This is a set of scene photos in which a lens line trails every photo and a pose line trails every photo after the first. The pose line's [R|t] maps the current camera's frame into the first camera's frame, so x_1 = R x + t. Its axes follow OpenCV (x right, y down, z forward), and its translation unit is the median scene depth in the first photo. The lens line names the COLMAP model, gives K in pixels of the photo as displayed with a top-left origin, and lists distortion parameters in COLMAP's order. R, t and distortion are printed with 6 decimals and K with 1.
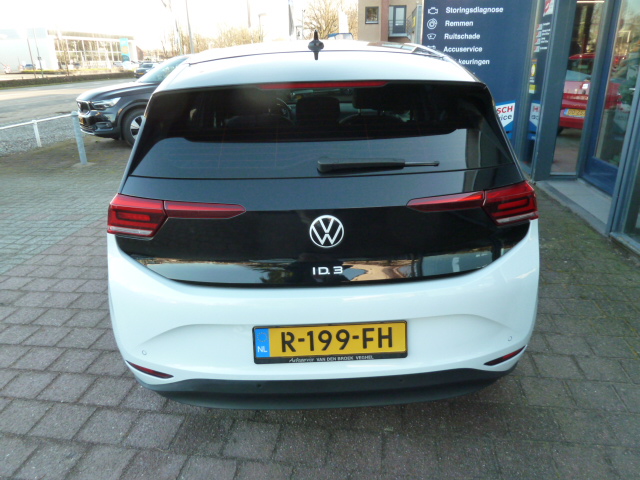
lens RADIAL K [[466.0, 0, 321.3], [0, 466.0, 240.6], [0, 0, 1]] dist [-0.022571, 0.001293]
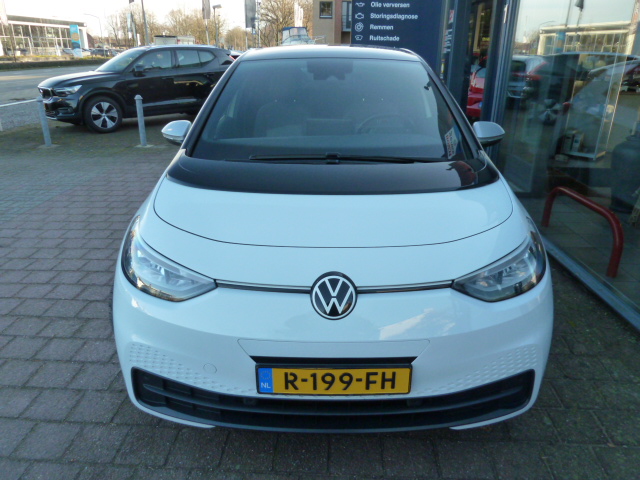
lens RADIAL K [[466.0, 0, 320.7], [0, 466.0, 237.6], [0, 0, 1]] dist [-0.022571, 0.001293]
pose [[0.996335, -0.007994, 0.085168, 0.029444], [0.007222, 0.999930, 0.009370, 0.044036], [-0.085237, -0.008720, 0.996323, -0.135074]]
